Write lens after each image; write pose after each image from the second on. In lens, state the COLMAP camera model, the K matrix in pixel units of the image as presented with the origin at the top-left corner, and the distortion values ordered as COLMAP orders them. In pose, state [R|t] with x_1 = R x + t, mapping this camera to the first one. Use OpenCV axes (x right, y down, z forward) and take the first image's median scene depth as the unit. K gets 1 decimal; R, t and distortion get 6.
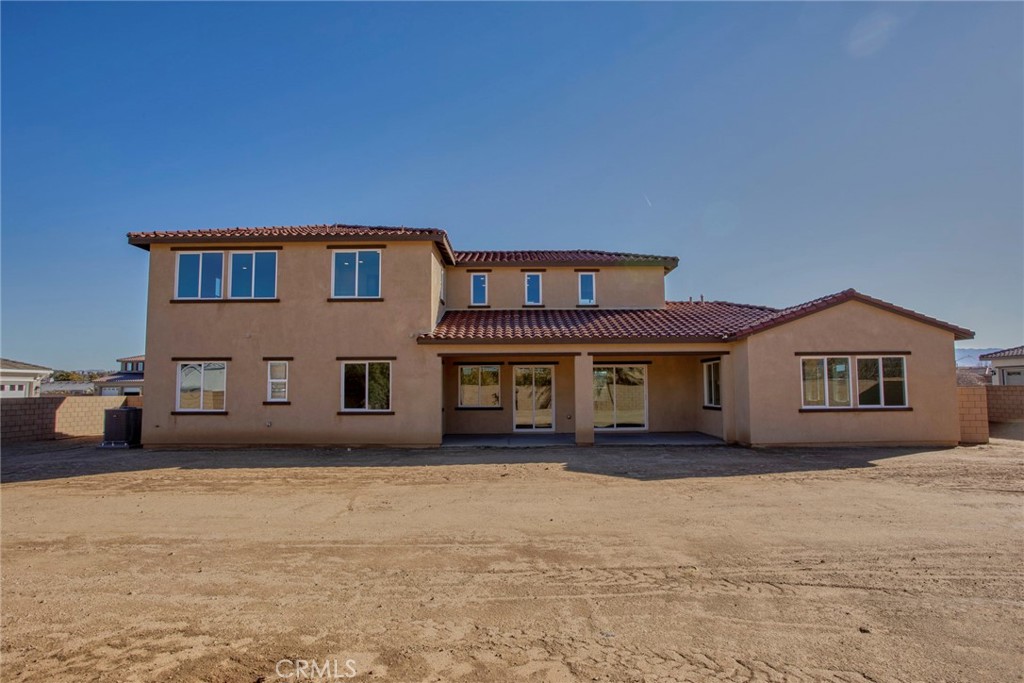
lens RADIAL K [[565.2, 0, 517.8], [0, 565.2, 350.0], [0, 0, 1]] dist [-0.046660, 0.008117]
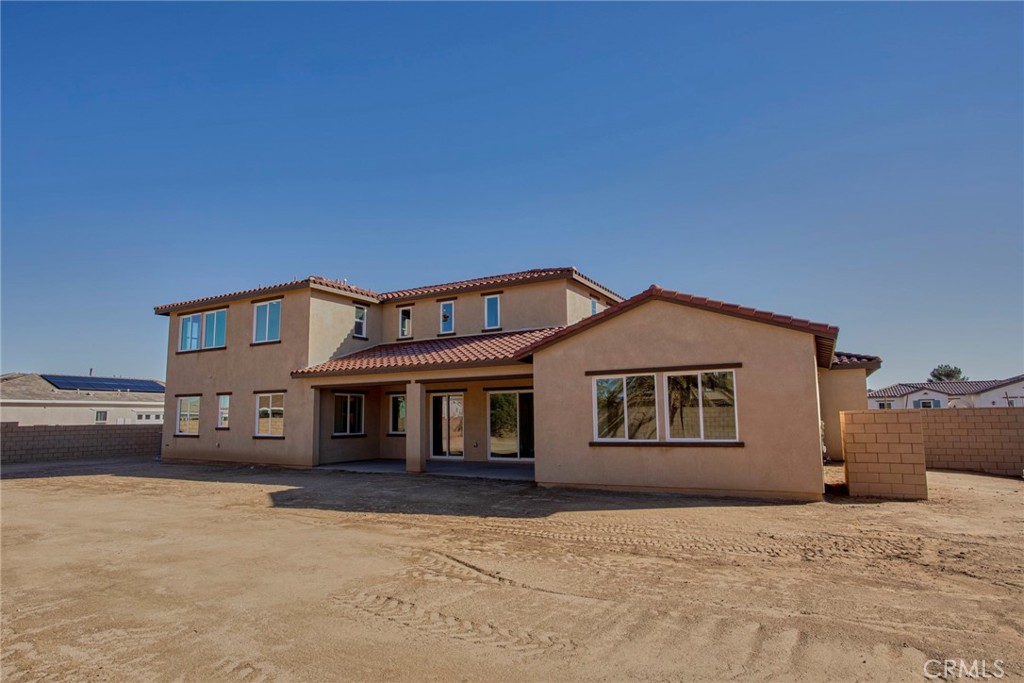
lens RADIAL K [[565.2, 0, 519.8], [0, 565.2, 350.5], [0, 0, 1]] dist [-0.046660, 0.008117]
pose [[0.871578, -0.061544, -0.486378, 0.773931], [0.040598, 0.997742, -0.053499, 0.012967], [0.488573, 0.026883, 0.872109, 0.222949]]
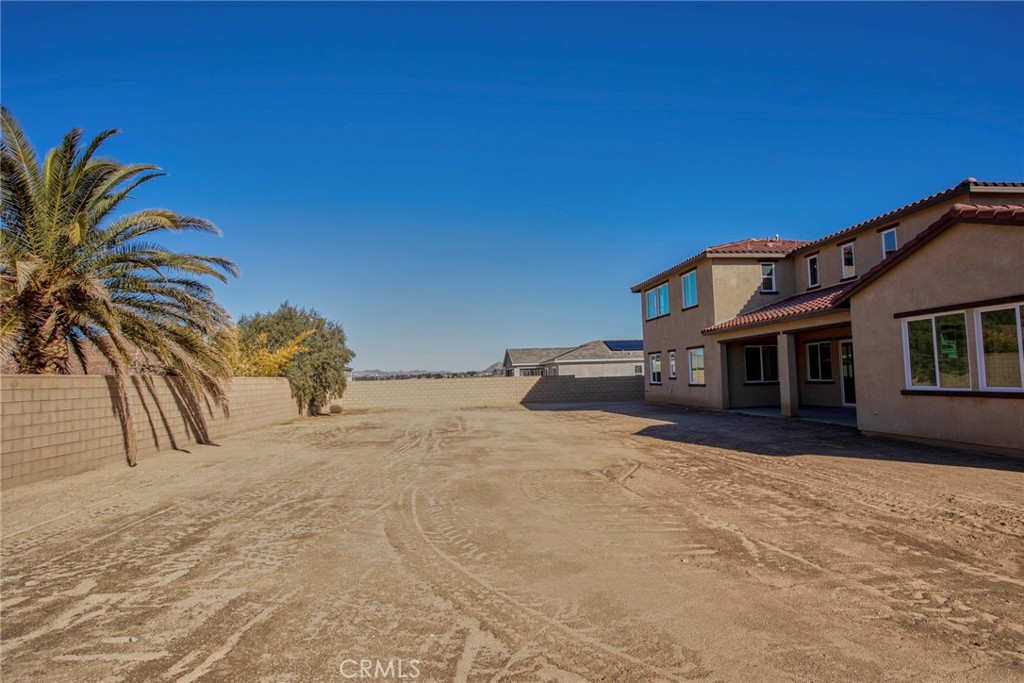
lens RADIAL K [[565.2, 0, 518.7], [0, 565.2, 341.1], [0, 0, 1]] dist [-0.046660, 0.008117]
pose [[0.103798, -0.059427, -0.992821, 1.116909], [0.095269, 0.994218, -0.049550, 0.027418], [0.990025, -0.089442, 0.108859, 0.396887]]
